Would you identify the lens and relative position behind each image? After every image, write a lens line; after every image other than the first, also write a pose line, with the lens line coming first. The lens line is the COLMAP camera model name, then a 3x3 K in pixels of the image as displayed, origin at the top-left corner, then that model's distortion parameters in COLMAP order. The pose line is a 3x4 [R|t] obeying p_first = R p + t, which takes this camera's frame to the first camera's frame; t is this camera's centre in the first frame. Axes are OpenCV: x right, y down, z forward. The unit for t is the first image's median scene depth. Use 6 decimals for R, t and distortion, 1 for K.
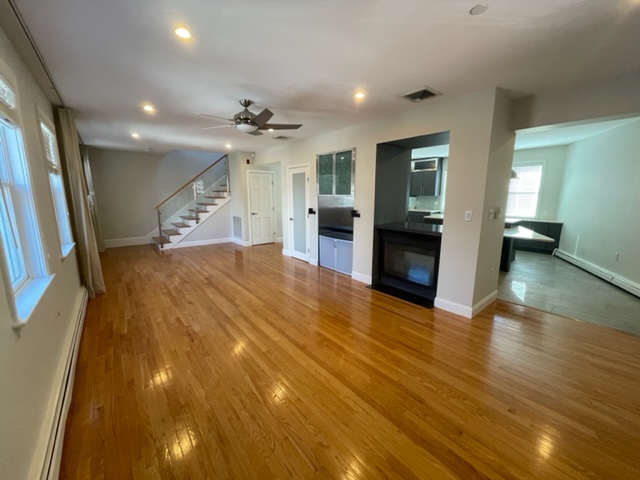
lens RADIAL K [[259.2, 0, 321.5], [0, 259.2, 239.9], [0, 0, 1]] dist [0.000025, 0.000005]
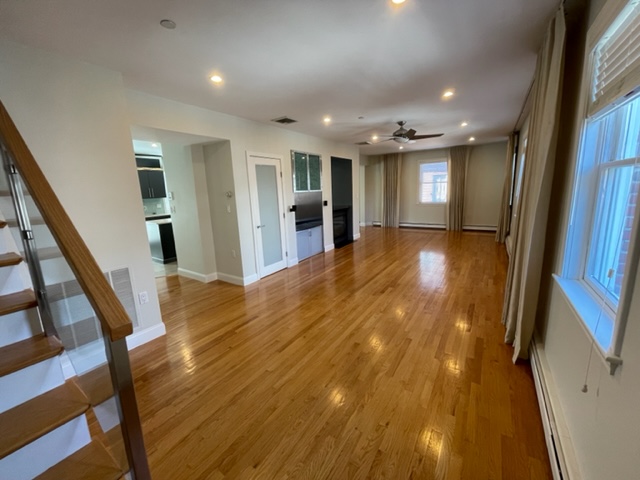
lens RADIAL K [[259.2, 0, 321.2], [0, 259.2, 236.4], [0, 0, 1]] dist [0.000025, 0.000005]
pose [[-0.303677, -0.159137, 0.939391, -1.043097], [0.207569, 0.951221, 0.228242, -0.222140], [-0.929890, 0.264300, -0.255831, 1.252282]]
